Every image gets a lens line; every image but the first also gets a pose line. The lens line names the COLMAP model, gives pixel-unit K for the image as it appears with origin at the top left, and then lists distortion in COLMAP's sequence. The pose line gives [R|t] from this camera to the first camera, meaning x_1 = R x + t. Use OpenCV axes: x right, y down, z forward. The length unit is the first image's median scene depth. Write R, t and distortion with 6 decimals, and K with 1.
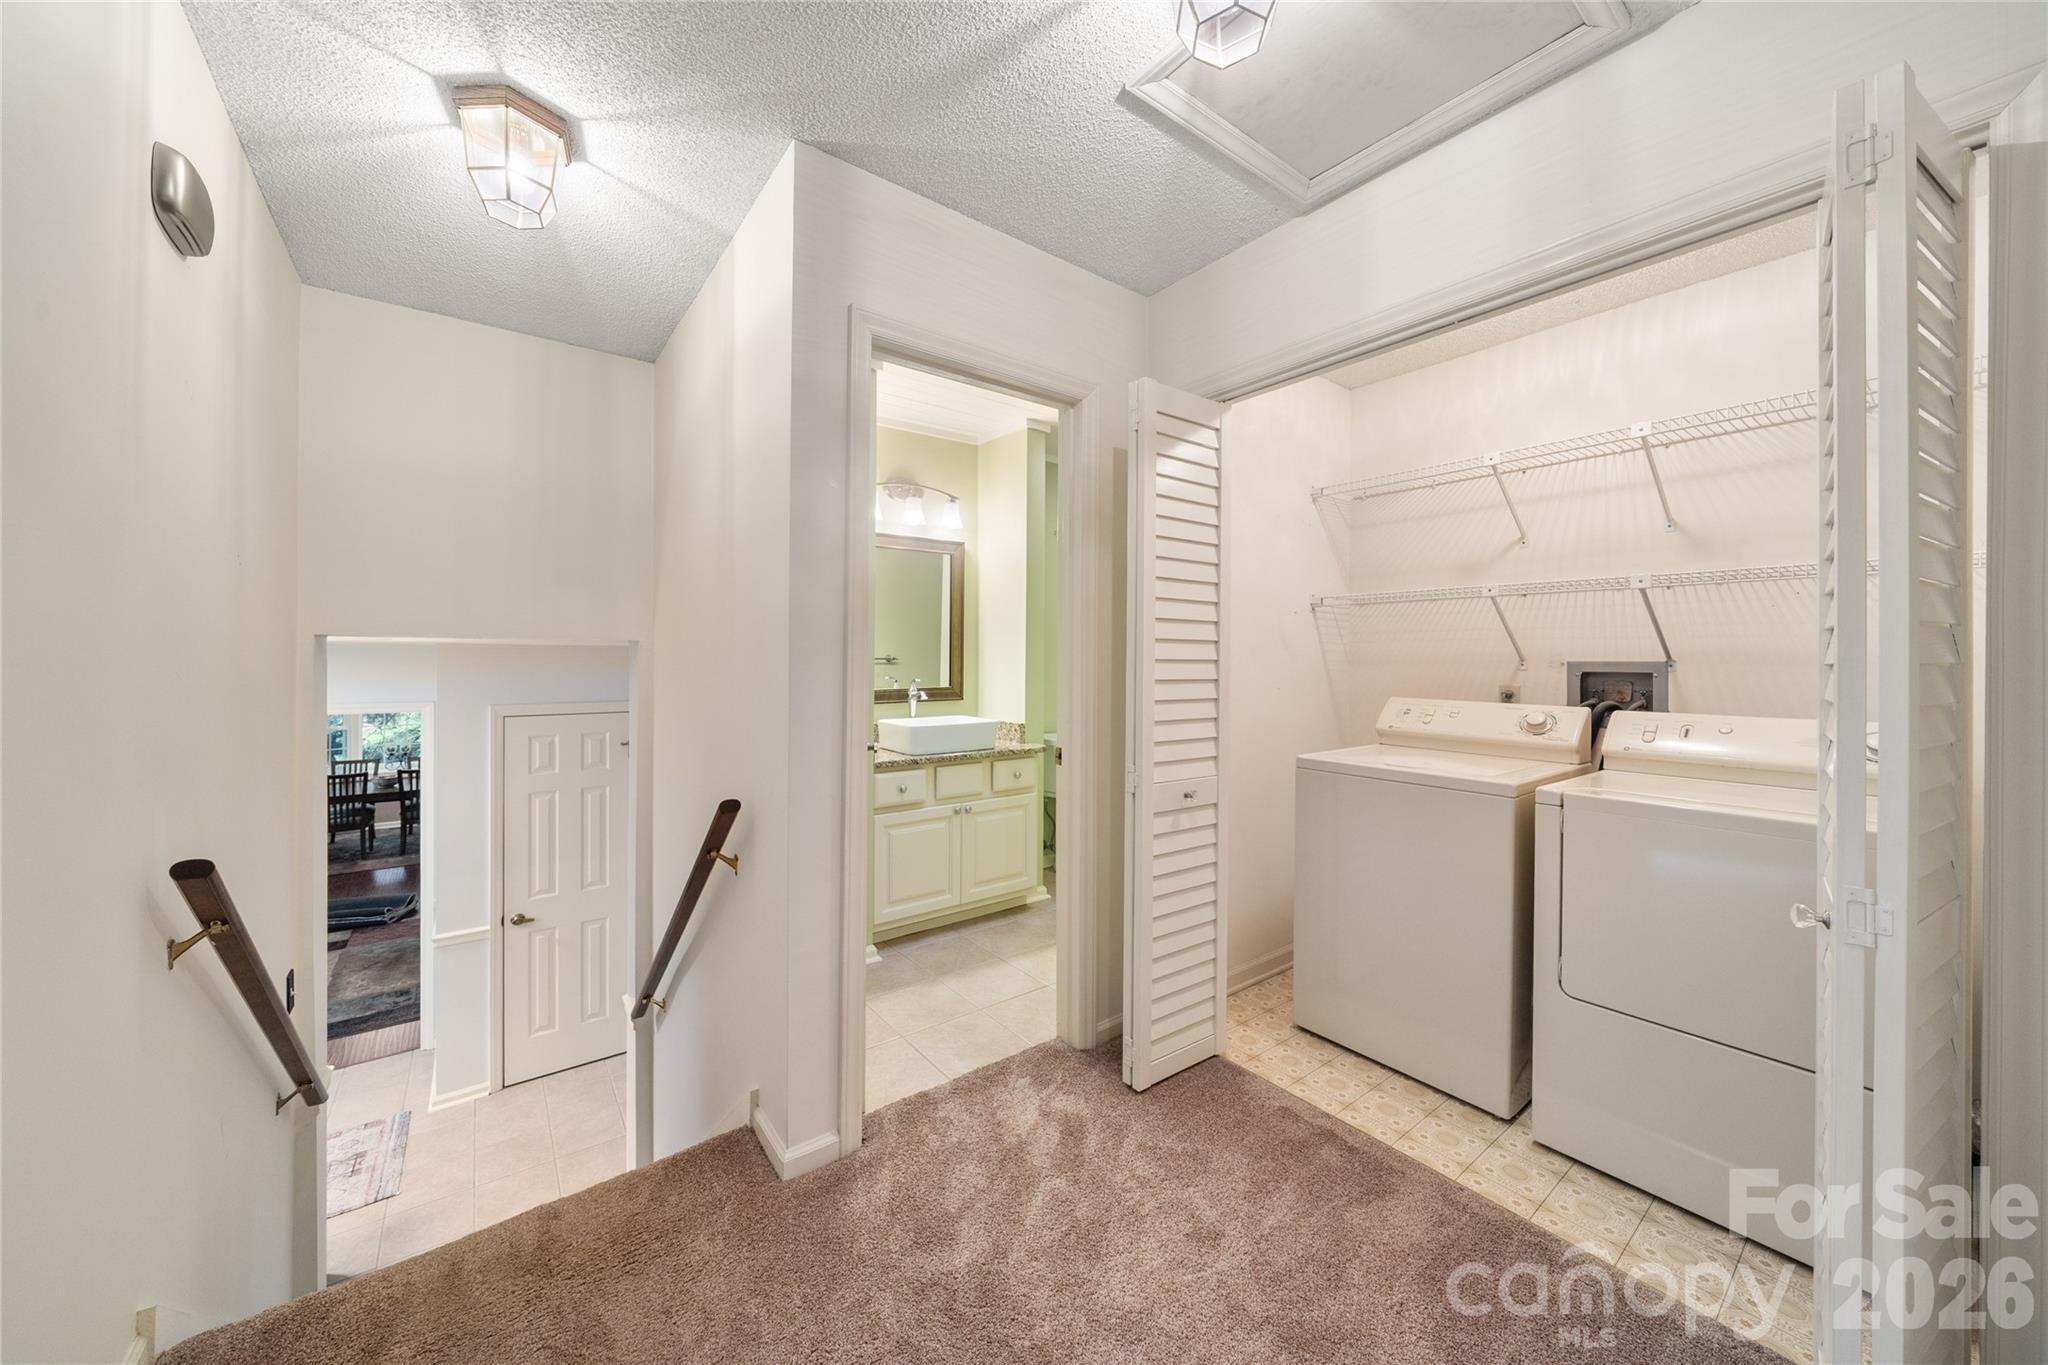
lens RADIAL K [[719.3, 0, 1020.2], [0, 719.3, 662.7], [0, 0, 1]] dist [-0.001648, 0.000052]
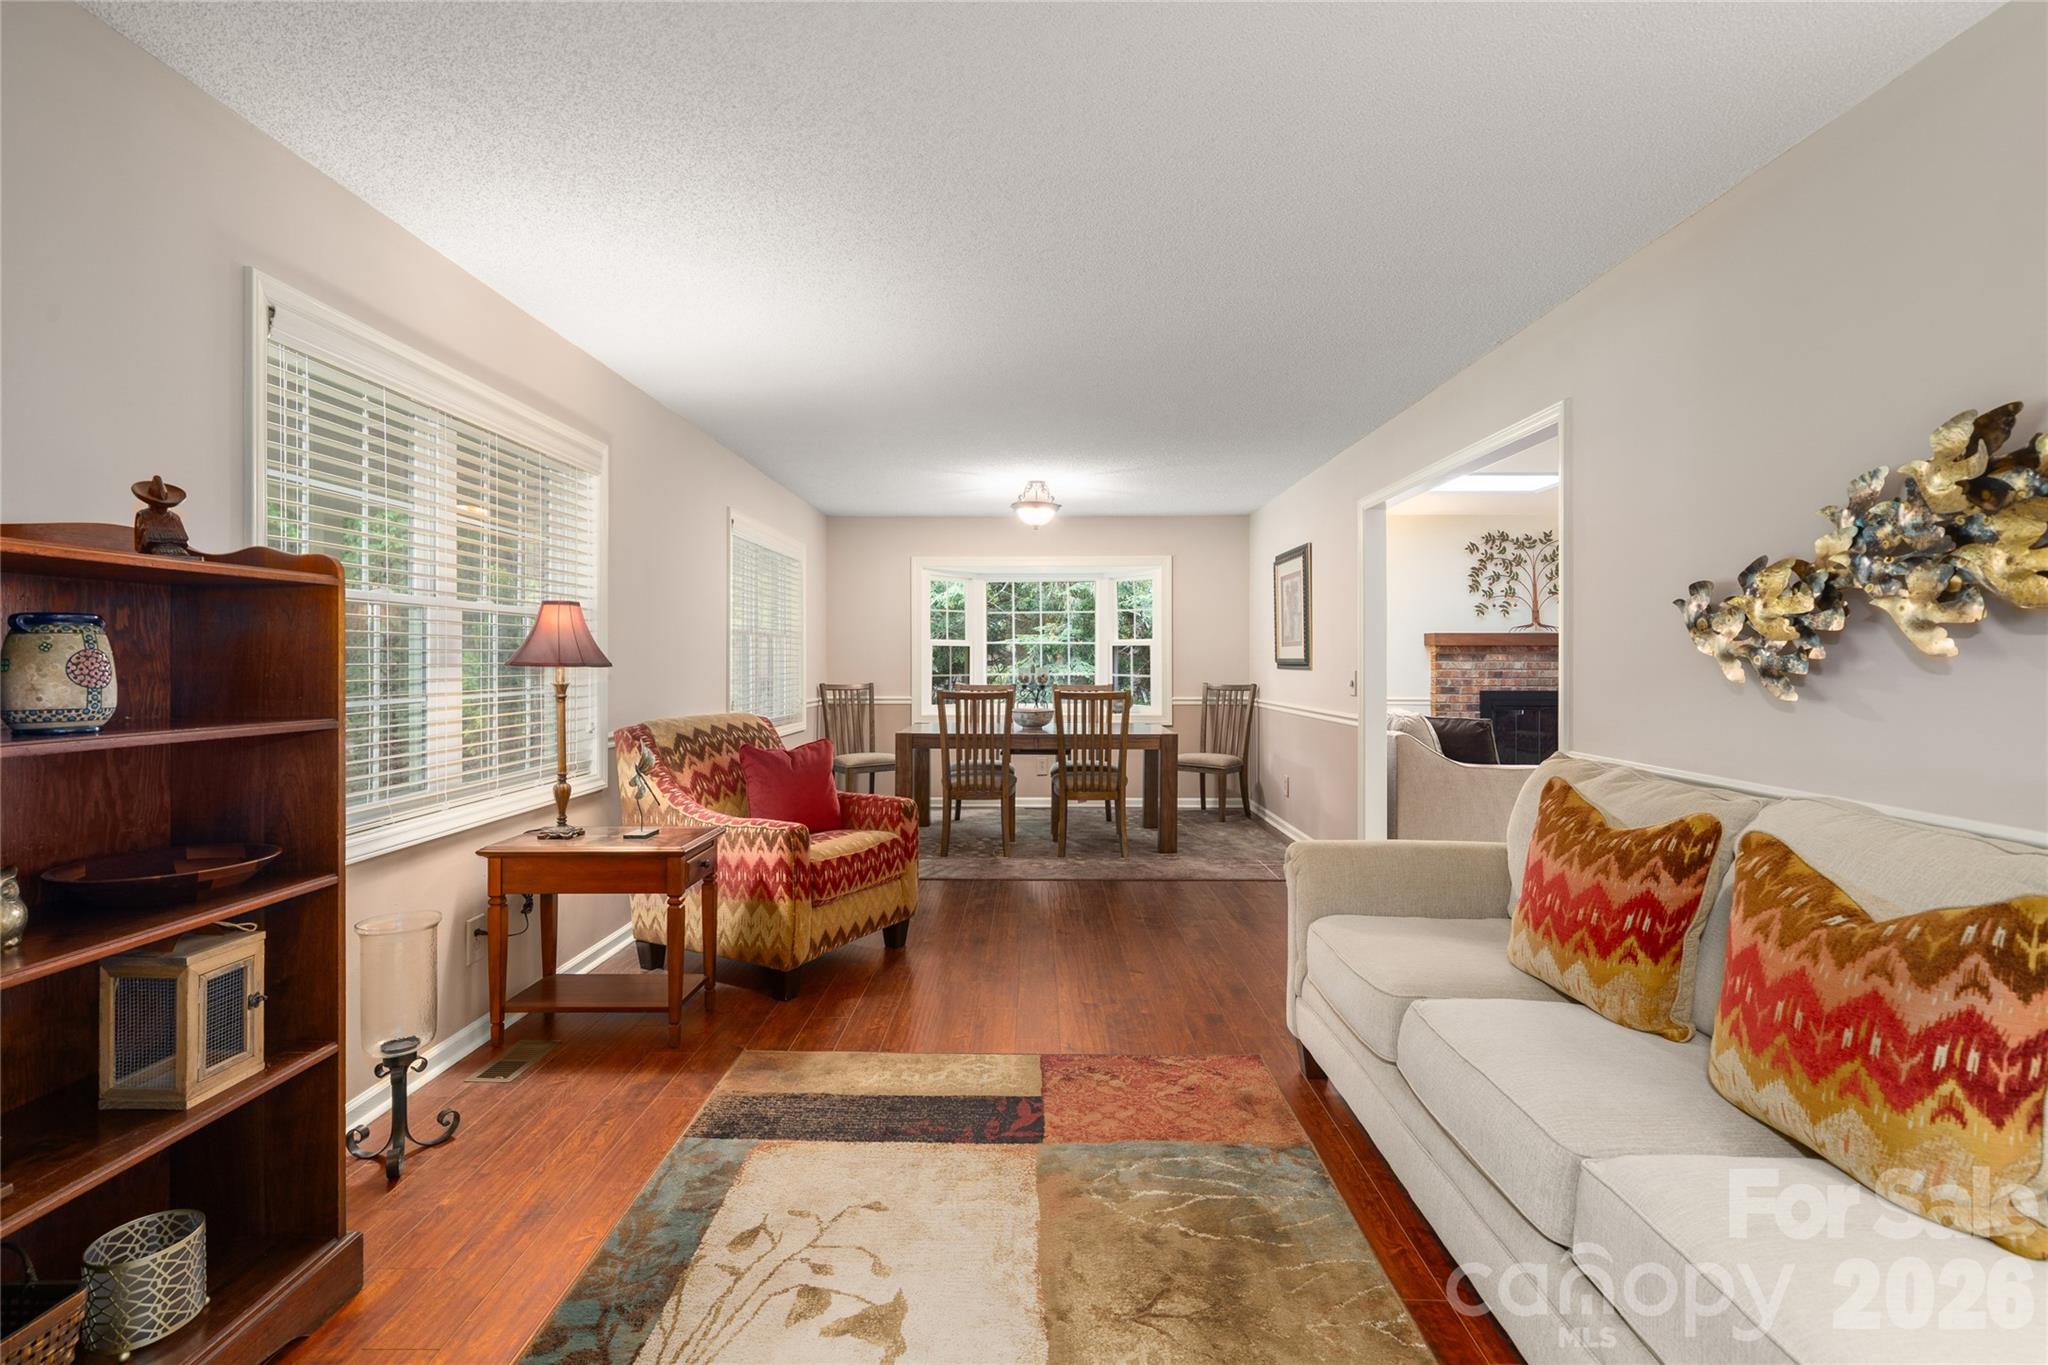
lens RADIAL K [[895.3, 0, 1027.8], [0, 895.3, 666.0], [0, 0, 1]] dist [0.000882, -0.000104]
pose [[0.797084, -0.003615, -0.603858, -0.508508], [-0.000262, 0.999980, -0.006331, 0.138938], [0.603869, 0.005205, 0.797067, 0.490735]]
